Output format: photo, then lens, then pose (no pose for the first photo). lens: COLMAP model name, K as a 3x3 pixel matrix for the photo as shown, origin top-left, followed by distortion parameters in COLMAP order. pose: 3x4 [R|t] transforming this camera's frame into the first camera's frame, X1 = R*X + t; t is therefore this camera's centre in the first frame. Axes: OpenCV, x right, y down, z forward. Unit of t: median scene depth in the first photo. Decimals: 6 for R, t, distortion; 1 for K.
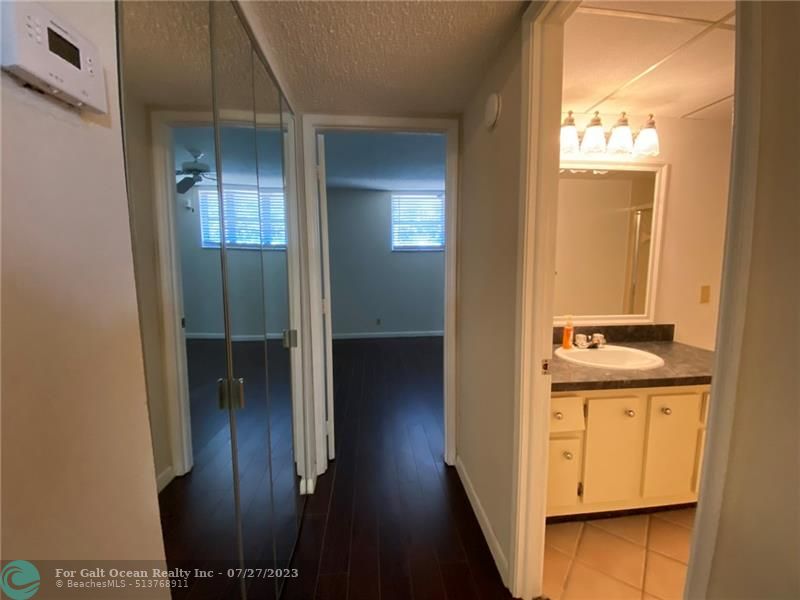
lens RADIAL K [[323.8, 0, 400.7], [0, 323.8, 297.7], [0, 0, 1]] dist [0.030134, -0.023623]
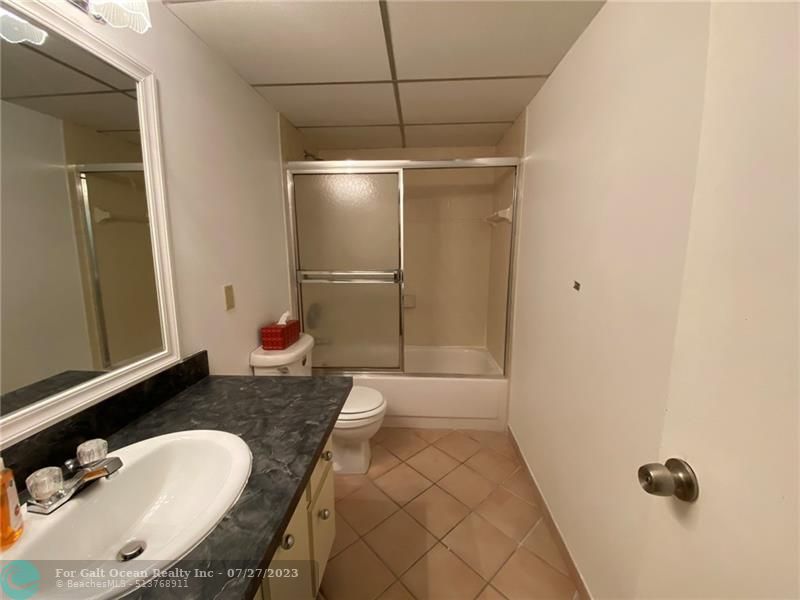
lens RADIAL K [[323.8, 0, 400.7], [0, 323.8, 297.7], [0, 0, 1]] dist [0.030134, -0.023623]
pose [[0.158331, -0.146336, 0.976482, 0.282169], [0.105880, 0.985770, 0.130560, -0.067013], [-0.981693, 0.082719, 0.171572, 0.505853]]
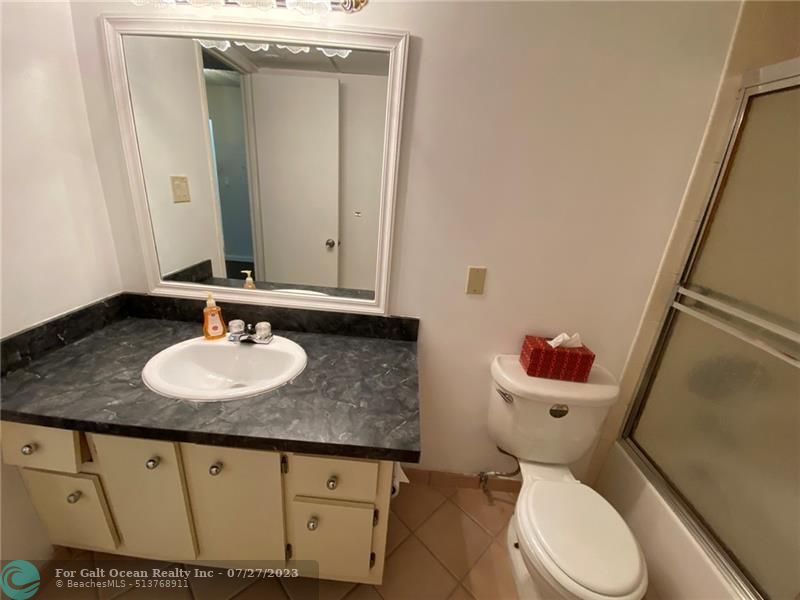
lens RADIAL K [[323.8, 0, 400.7], [0, 323.8, 297.7], [0, 0, 1]] dist [0.030134, -0.023623]
pose [[0.987336, 0.133605, -0.085535, 0.858596], [-0.109462, 0.964016, 0.242263, -0.121072], [0.114825, -0.229832, 0.966433, 0.366855]]
